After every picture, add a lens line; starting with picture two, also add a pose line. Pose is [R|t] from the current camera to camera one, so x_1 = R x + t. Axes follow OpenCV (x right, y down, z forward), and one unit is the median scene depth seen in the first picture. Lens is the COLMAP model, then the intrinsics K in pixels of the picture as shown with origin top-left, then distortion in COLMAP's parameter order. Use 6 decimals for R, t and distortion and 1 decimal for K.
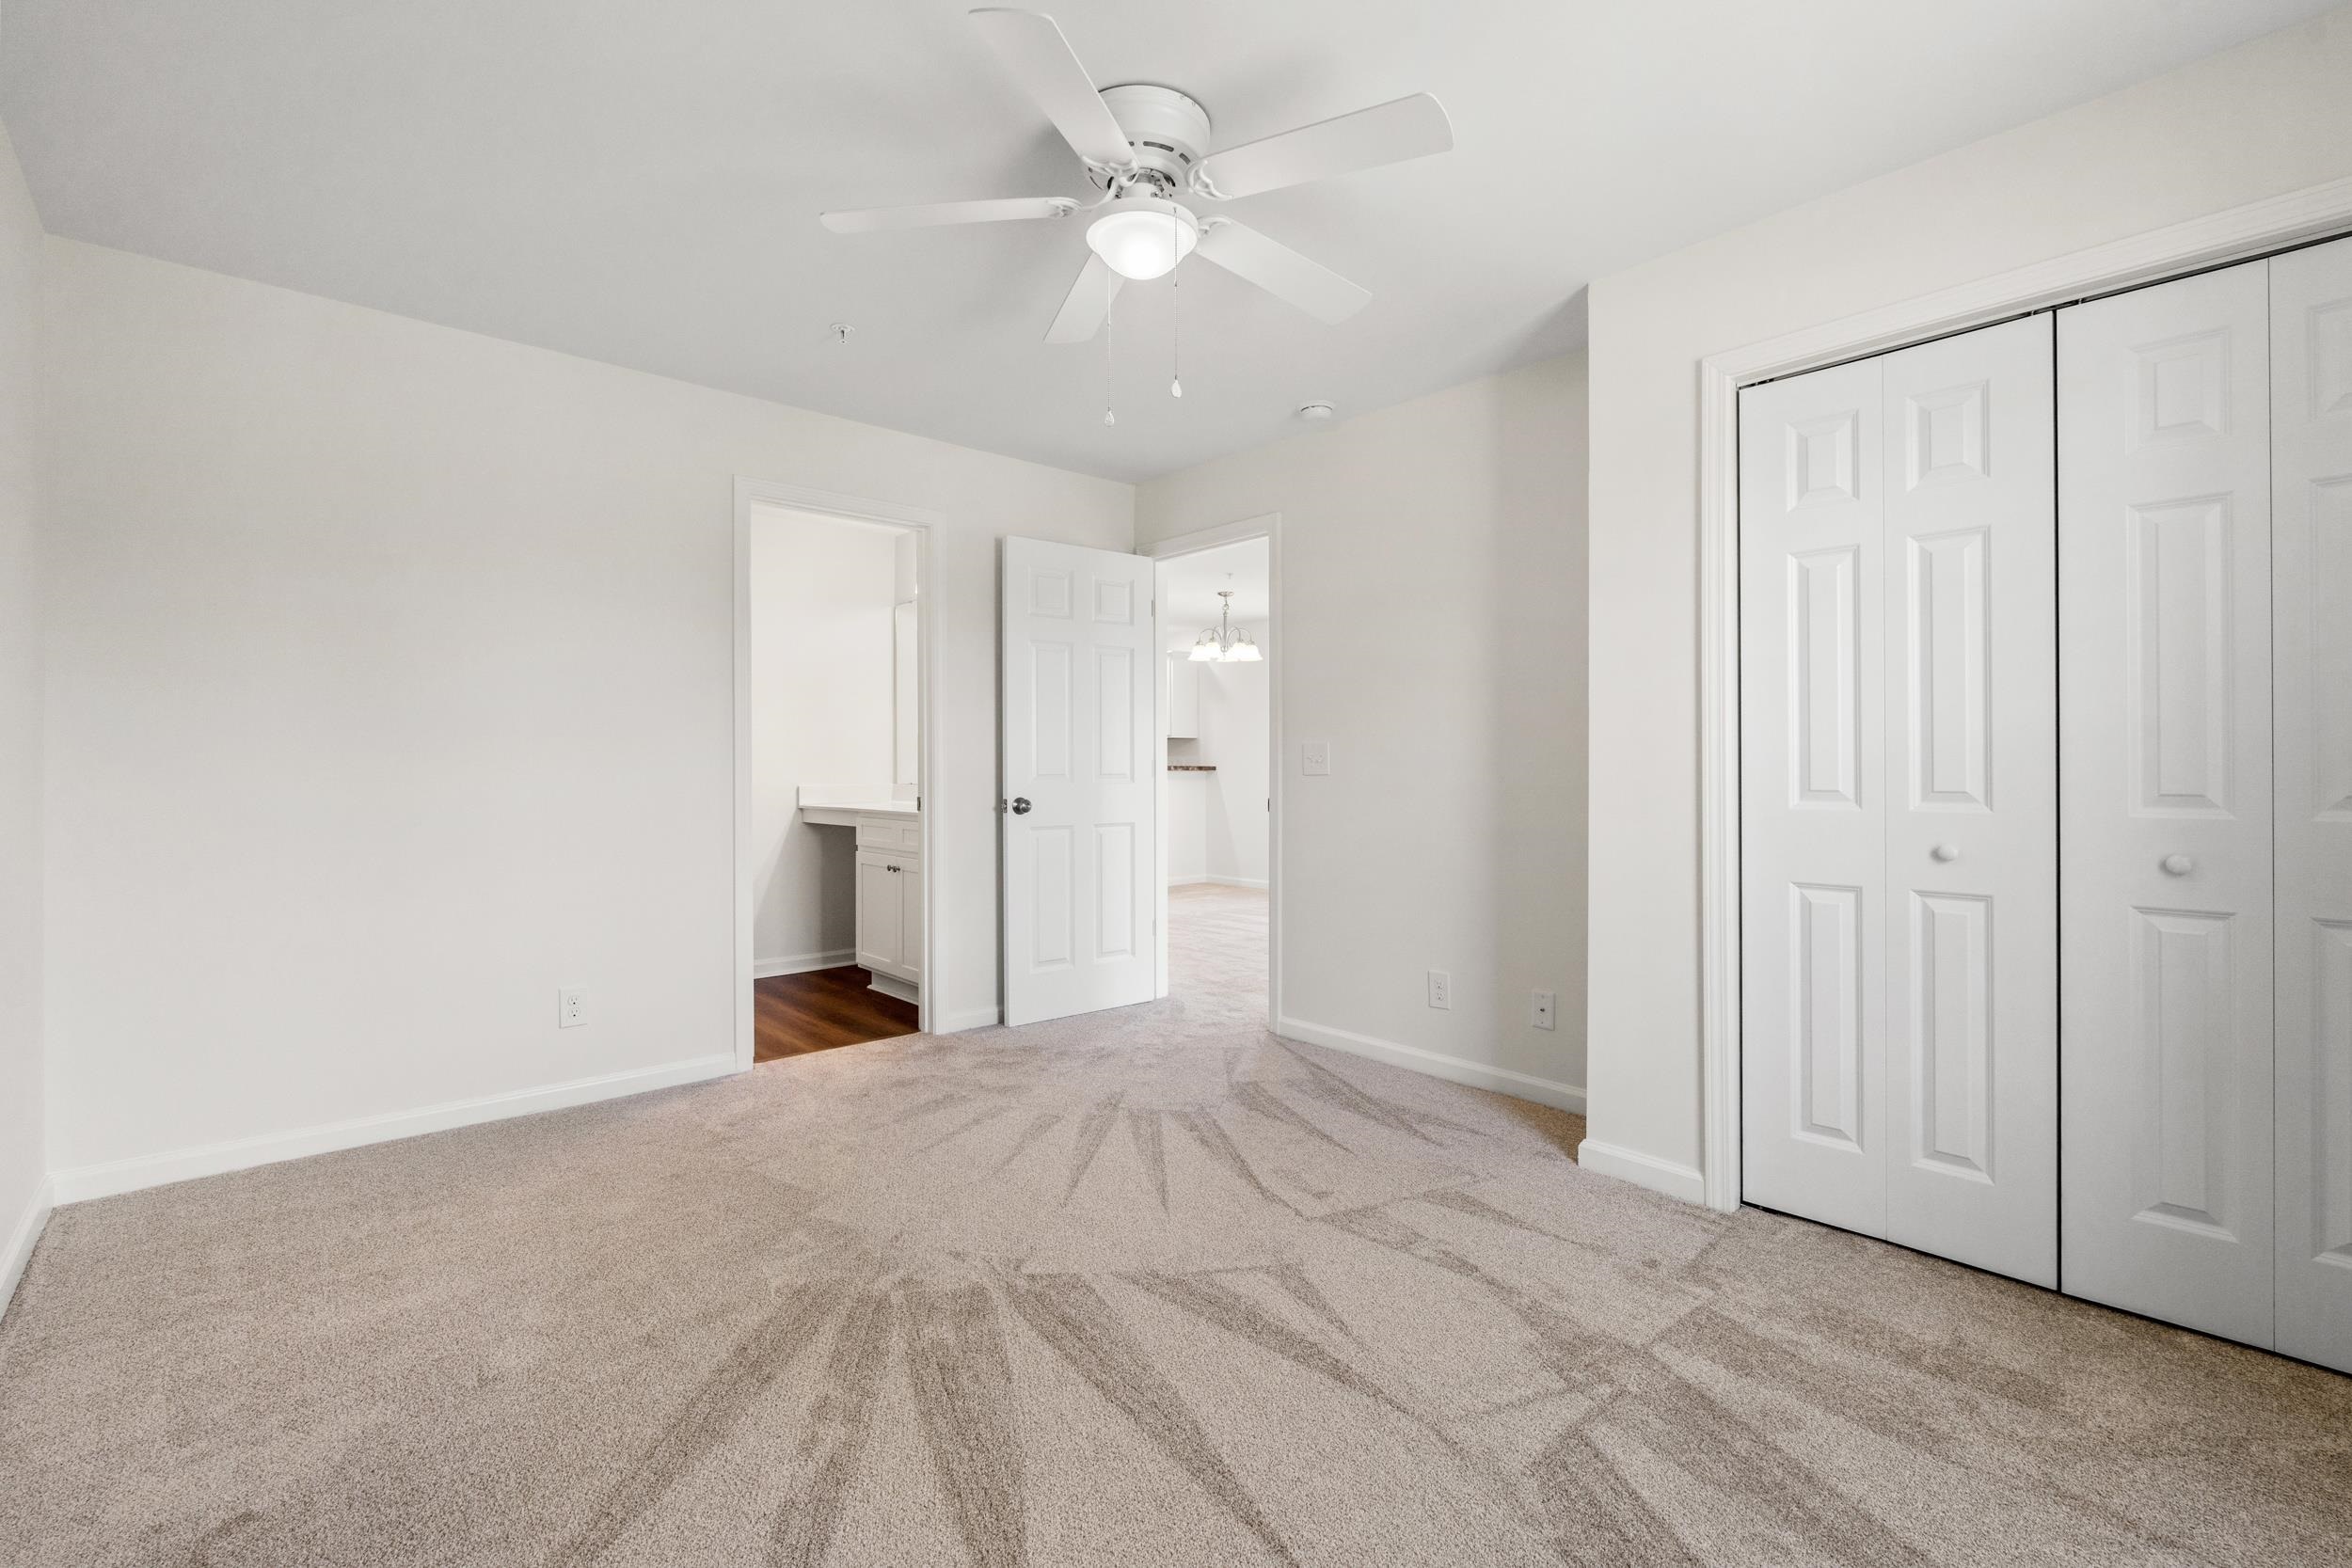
lens RADIAL K [[1054.5, 0, 1178.7], [0, 1054.5, 785.0], [0, 0, 1]] dist [0.000503, -0.000350]
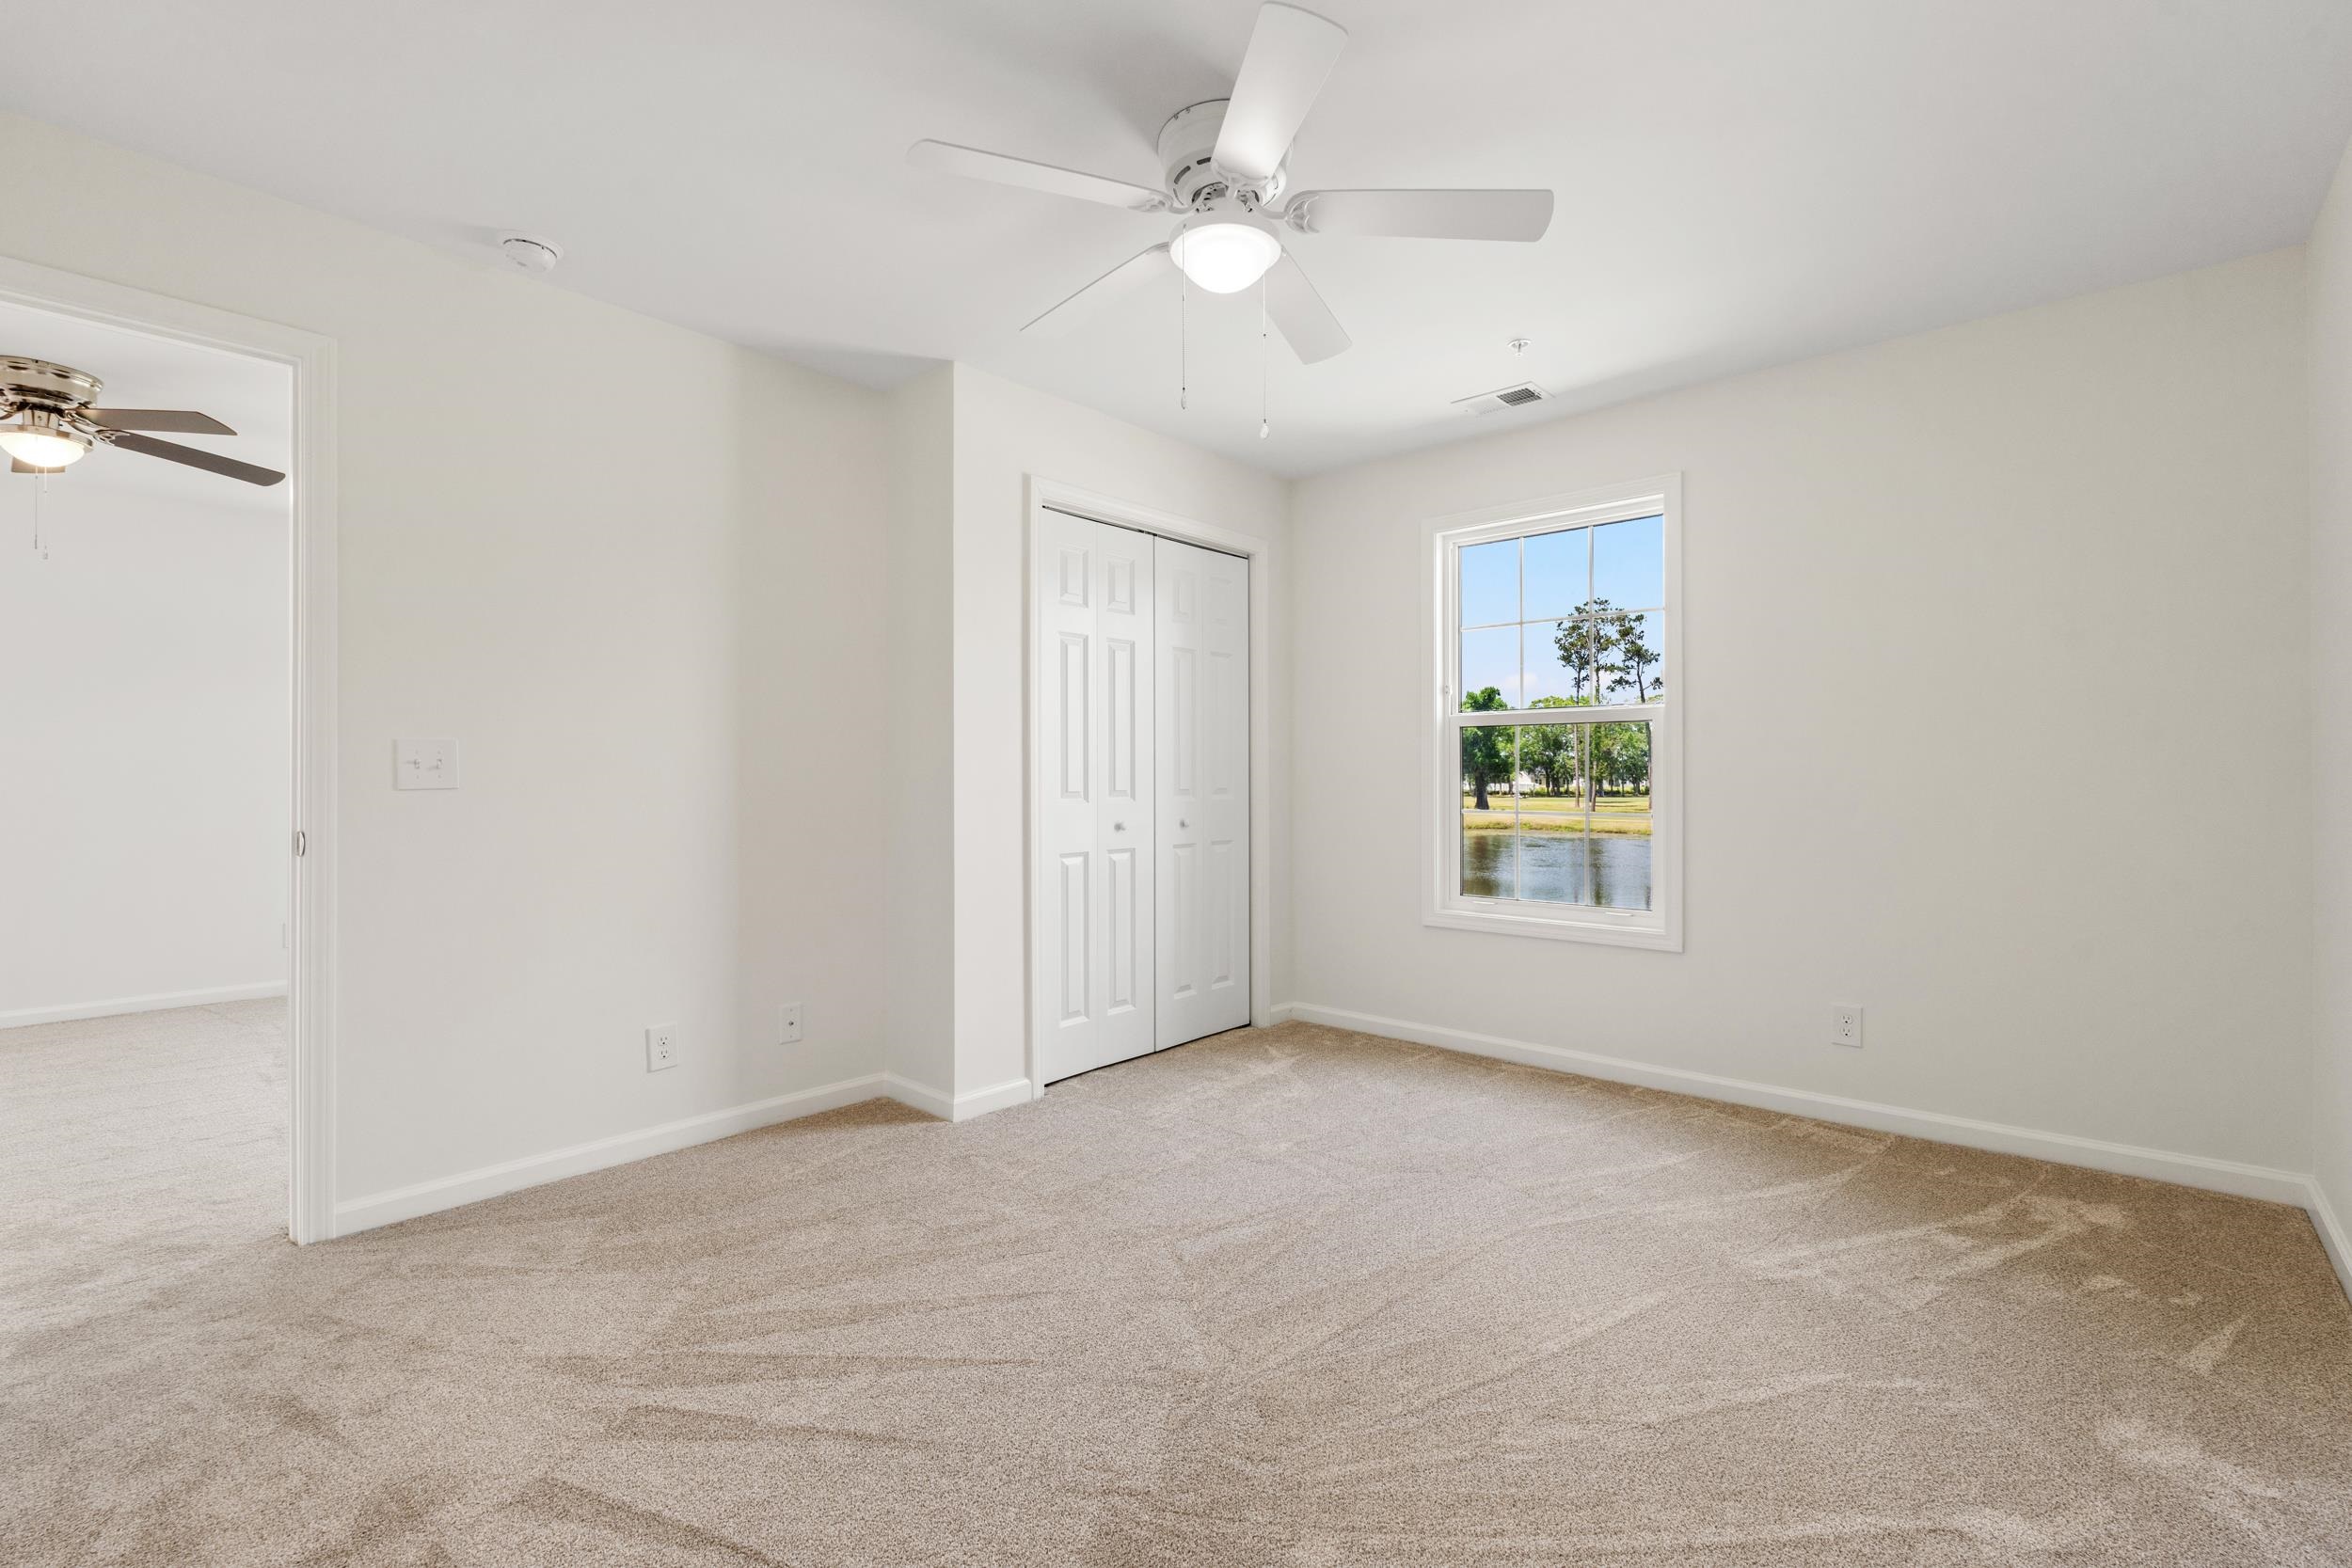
lens RADIAL K [[1054.7, 0, 1176.2], [0, 1054.7, 771.5], [0, 0, 1]] dist [-0.001200, -0.000306]
pose [[-0.122132, -0.000619, 0.992514, -0.871225], [0.014508, 0.999892, 0.002409, -0.023458], [-0.992408, 0.014693, -0.122110, 0.983358]]
